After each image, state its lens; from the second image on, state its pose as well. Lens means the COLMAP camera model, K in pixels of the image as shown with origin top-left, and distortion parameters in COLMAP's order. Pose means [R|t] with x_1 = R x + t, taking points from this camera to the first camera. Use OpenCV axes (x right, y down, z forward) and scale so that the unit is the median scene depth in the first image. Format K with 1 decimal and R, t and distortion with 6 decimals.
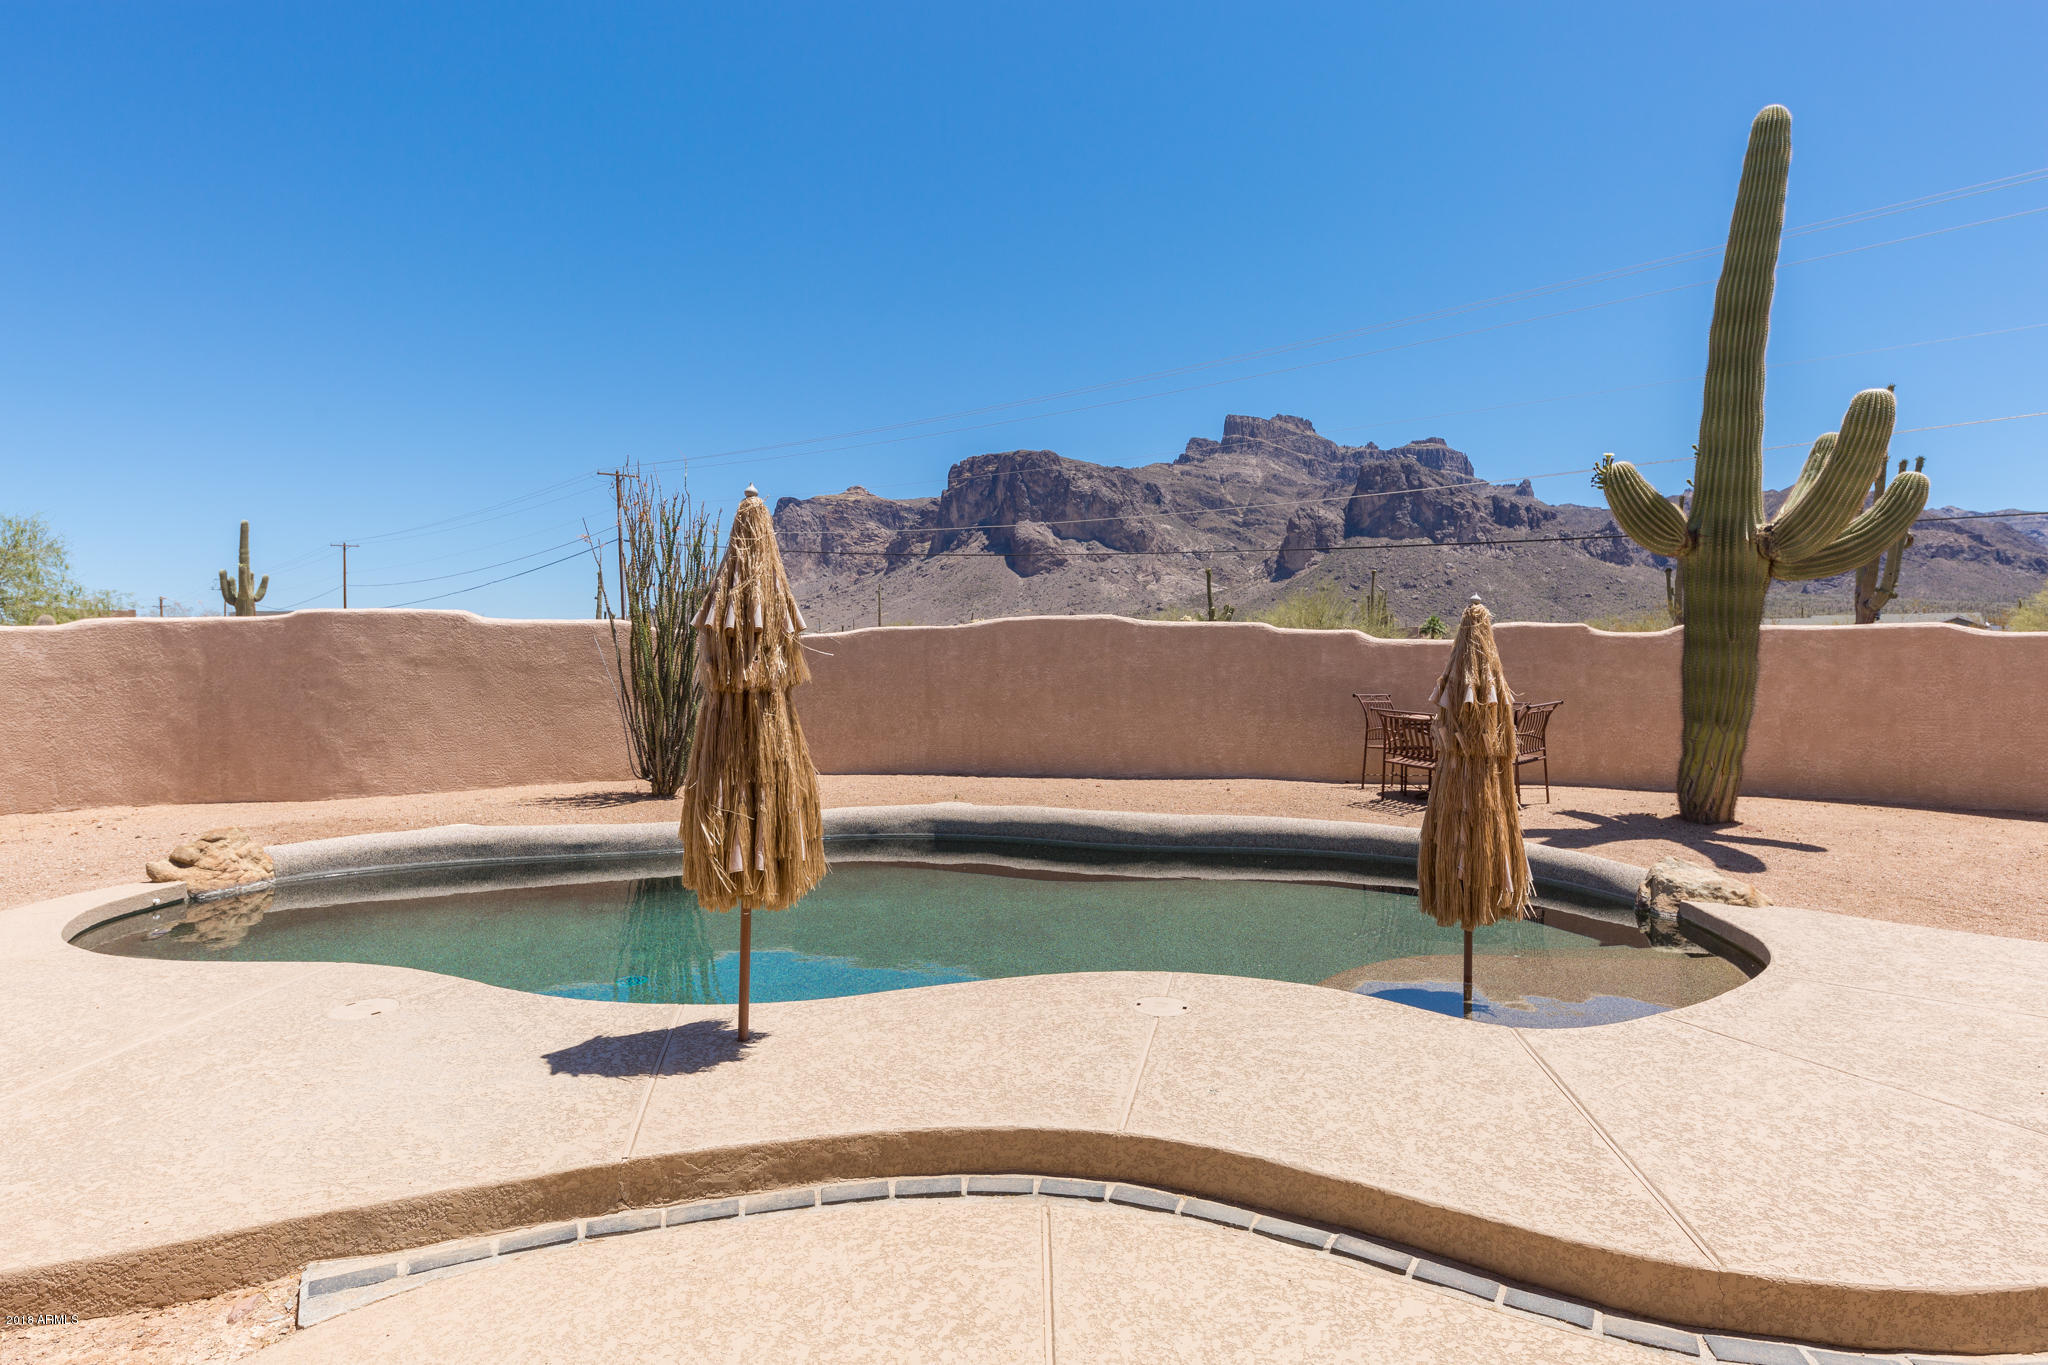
lens RADIAL K [[1065.5, 0, 1033.9], [0, 1065.5, 683.3], [0, 0, 1]] dist [0.006008, -0.002942]
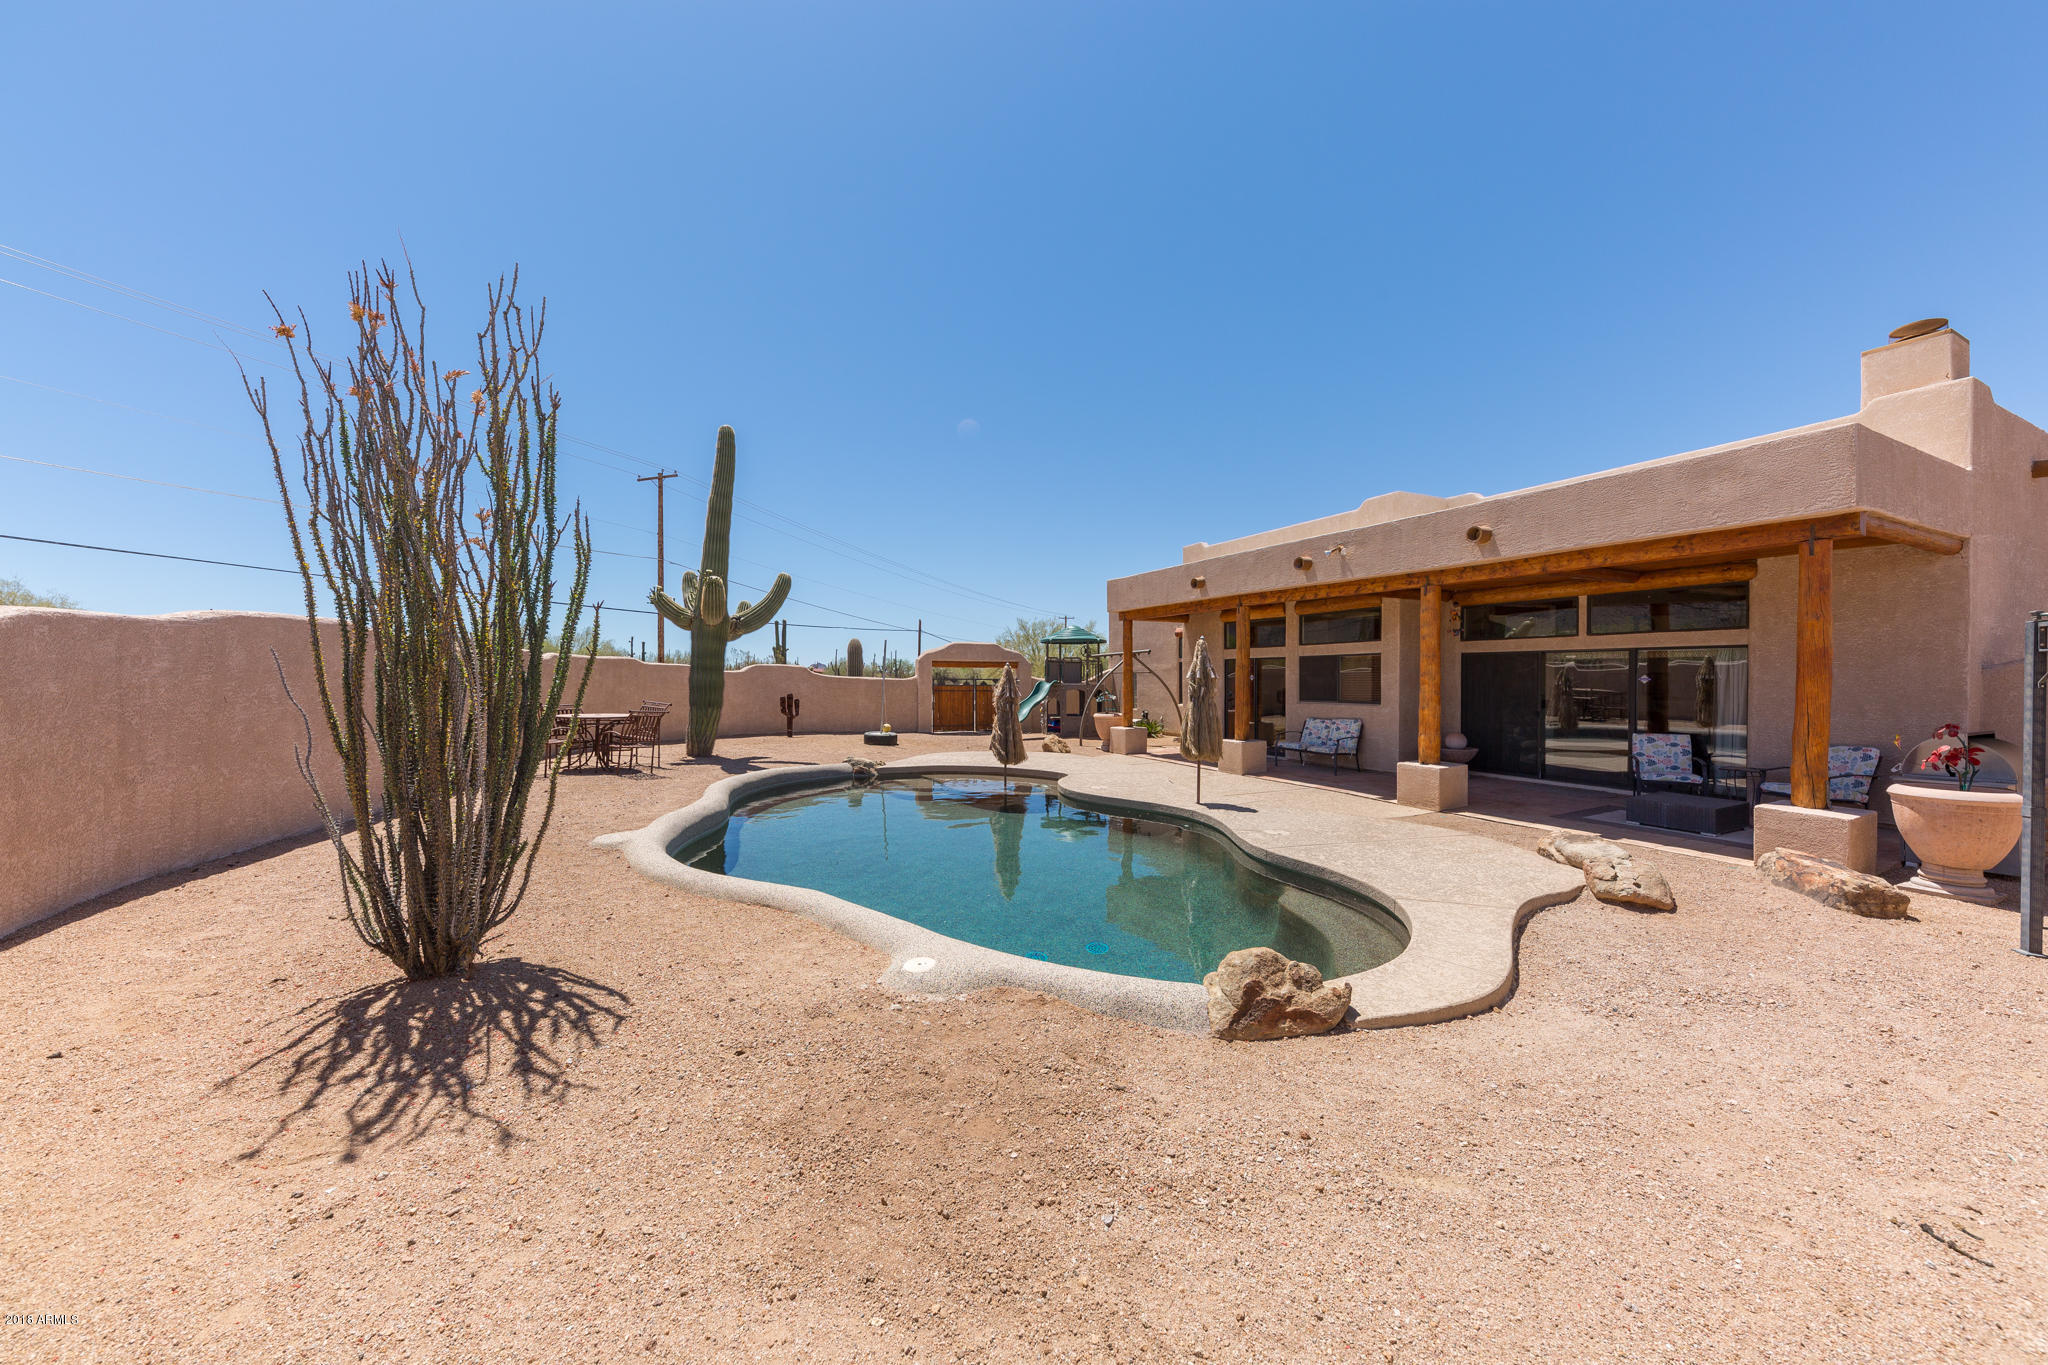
lens RADIAL K [[707.6, 0, 1026.4], [0, 707.6, 683.6], [0, 0, 1]] dist [0.010562, -0.003458]
pose [[-0.427454, -0.015202, 0.903909, -0.723379], [0.002248, 0.999838, 0.017879, -0.027994], [-0.904034, 0.009674, -0.427351, 0.869163]]
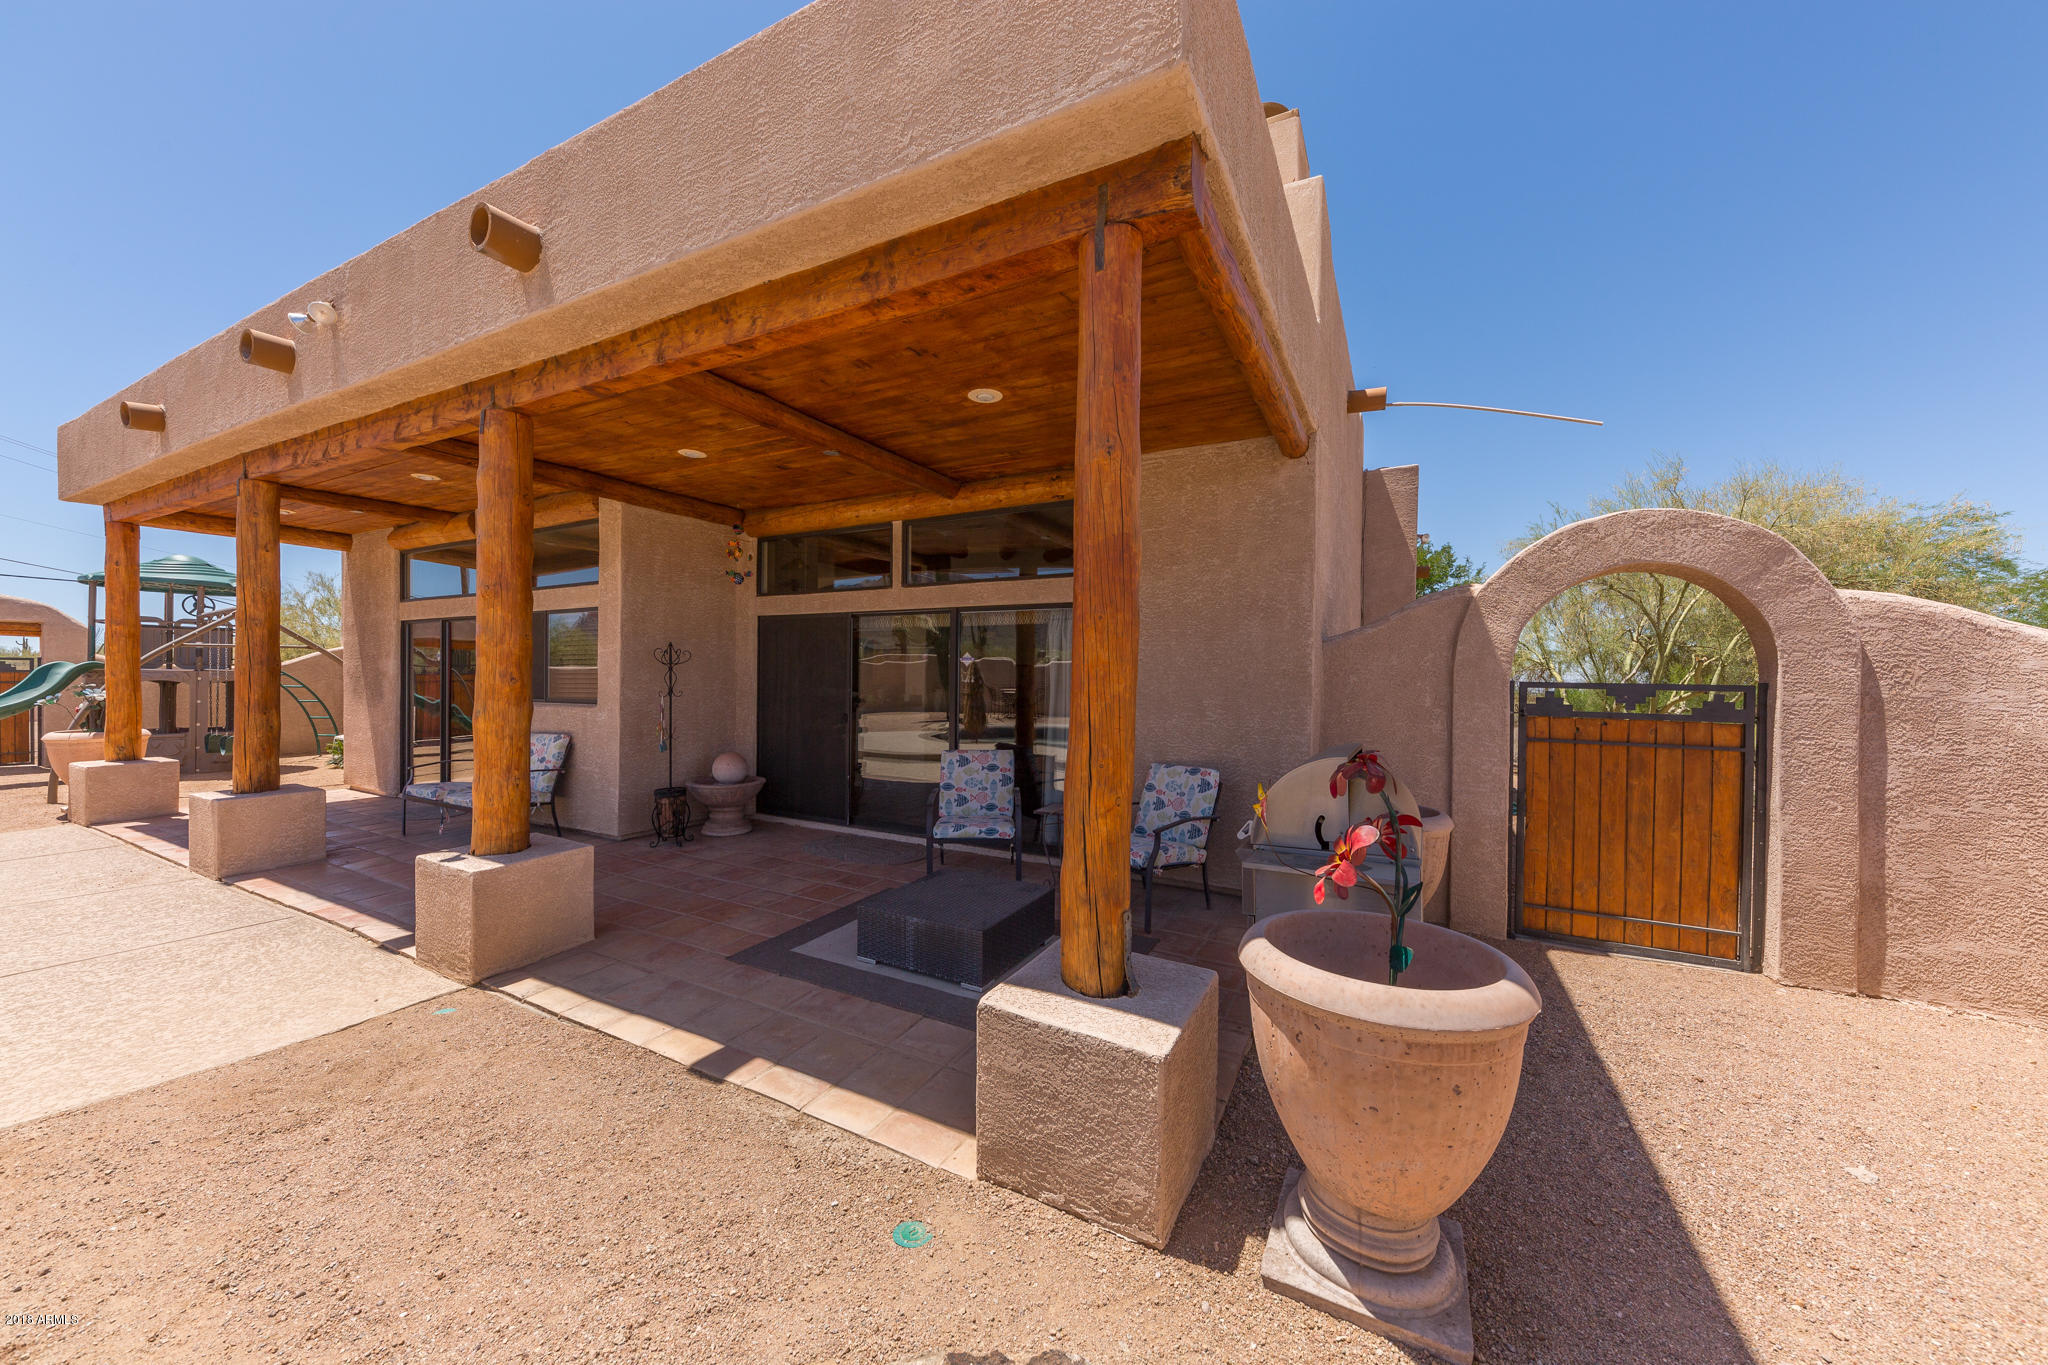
lens RADIAL K [[707.6, 0, 1036.7], [0, 707.6, 681.0], [0, 0, 1]] dist [0.010562, -0.003458]
pose [[-0.876529, -0.018653, 0.480987, -0.554550], [-0.014756, 0.999820, 0.011885, -0.005803], [-0.481123, 0.003320, -0.876647, 0.229926]]
